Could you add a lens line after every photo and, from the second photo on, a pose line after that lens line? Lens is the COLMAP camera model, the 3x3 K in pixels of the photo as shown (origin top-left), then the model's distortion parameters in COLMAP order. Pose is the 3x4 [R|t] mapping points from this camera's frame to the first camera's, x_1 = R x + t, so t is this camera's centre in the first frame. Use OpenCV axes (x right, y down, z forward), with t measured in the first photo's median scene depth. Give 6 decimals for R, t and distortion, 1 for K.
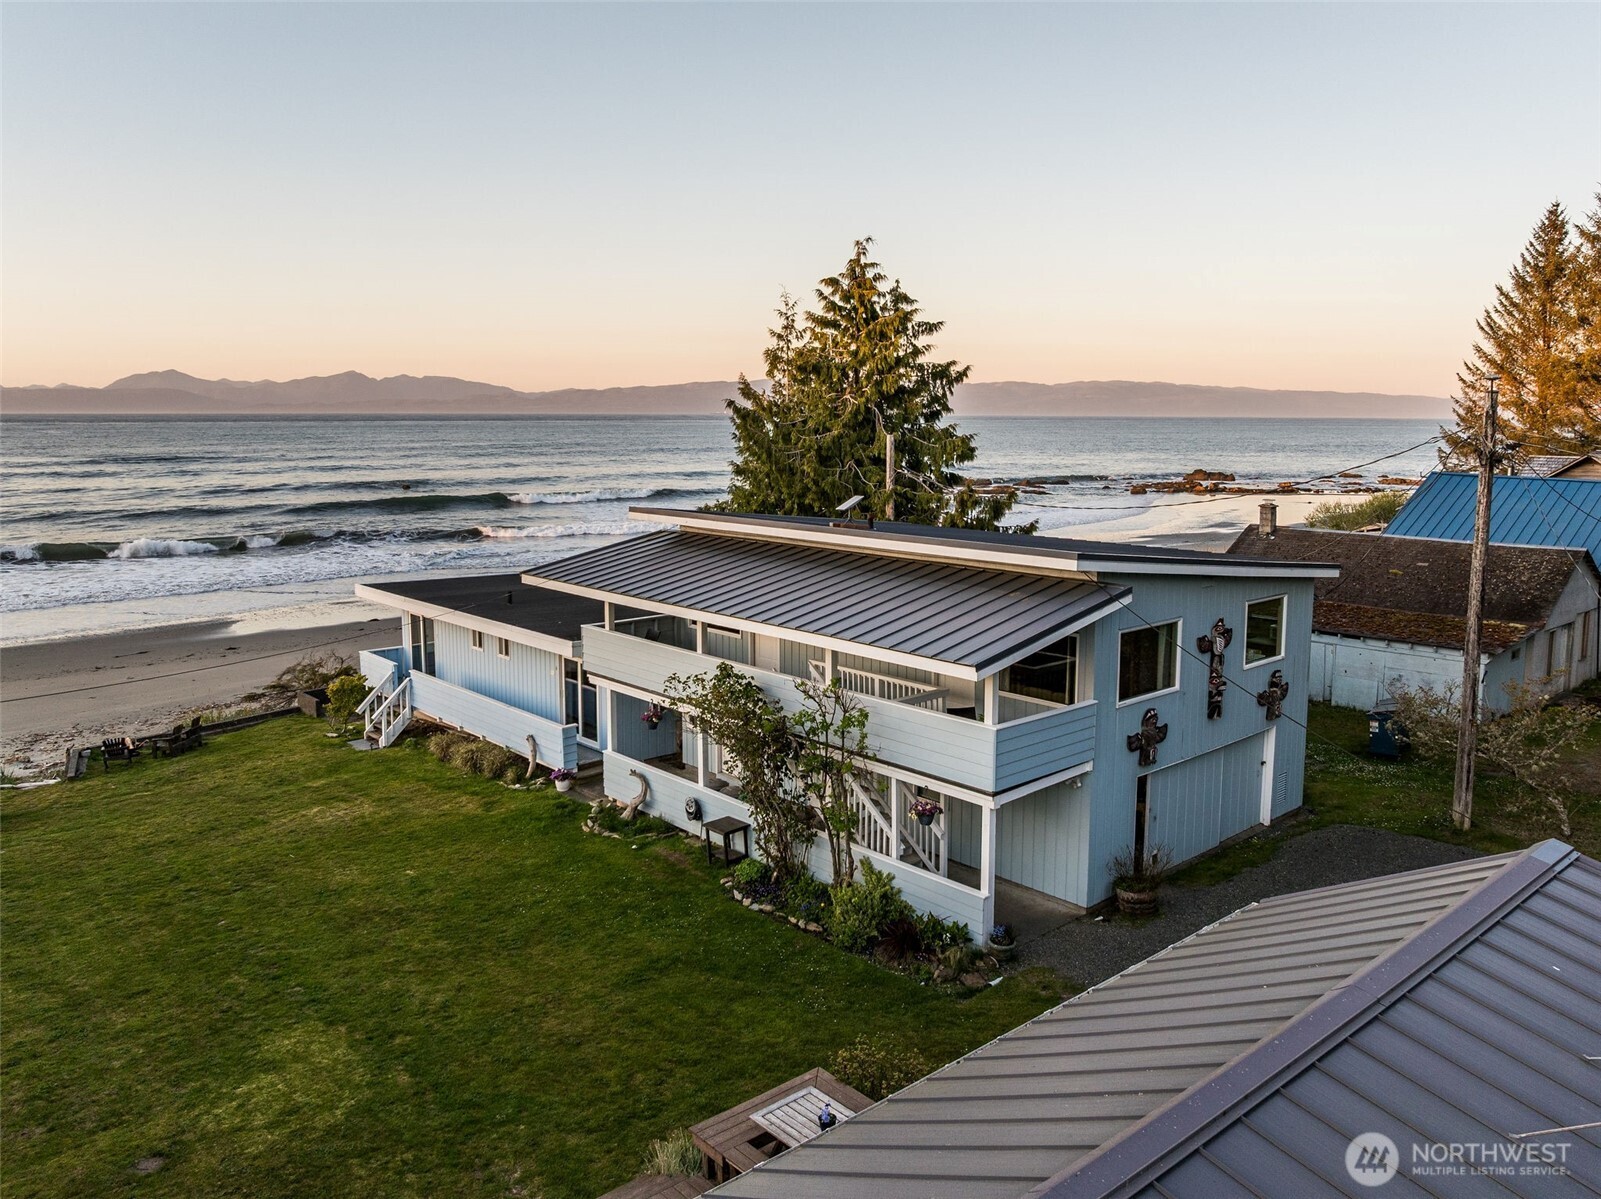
lens RADIAL K [[1134.7, 0, 809.7], [0, 1134.7, 596.1], [0, 0, 1]] dist [-0.034176, 0.002079]
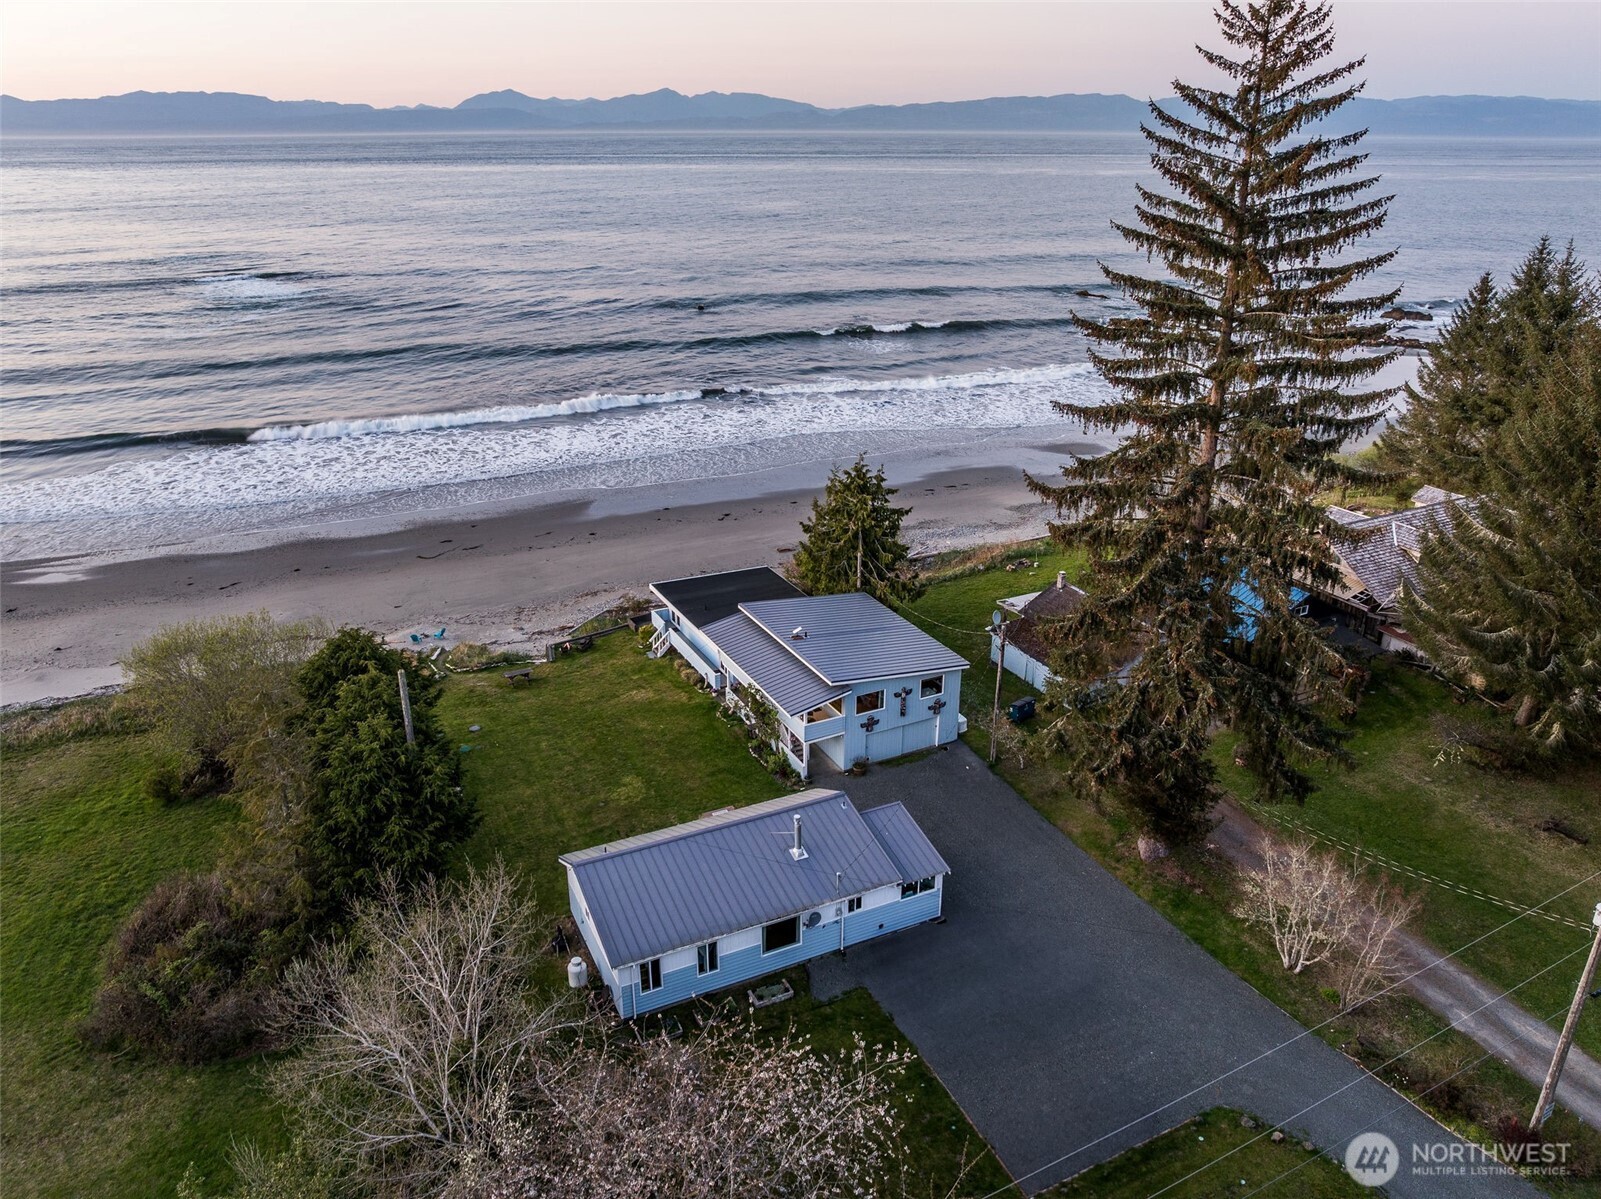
lens RADIAL K [[1134.7, 0, 792.1], [0, 1134.7, 601.4], [0, 0, 1]] dist [-0.034176, 0.002079]
pose [[0.960486, 0.104875, -0.257812, 0.775927], [-0.030630, 0.960495, 0.276606, -0.970835], [0.276636, -0.257780, 0.925755, -1.747740]]
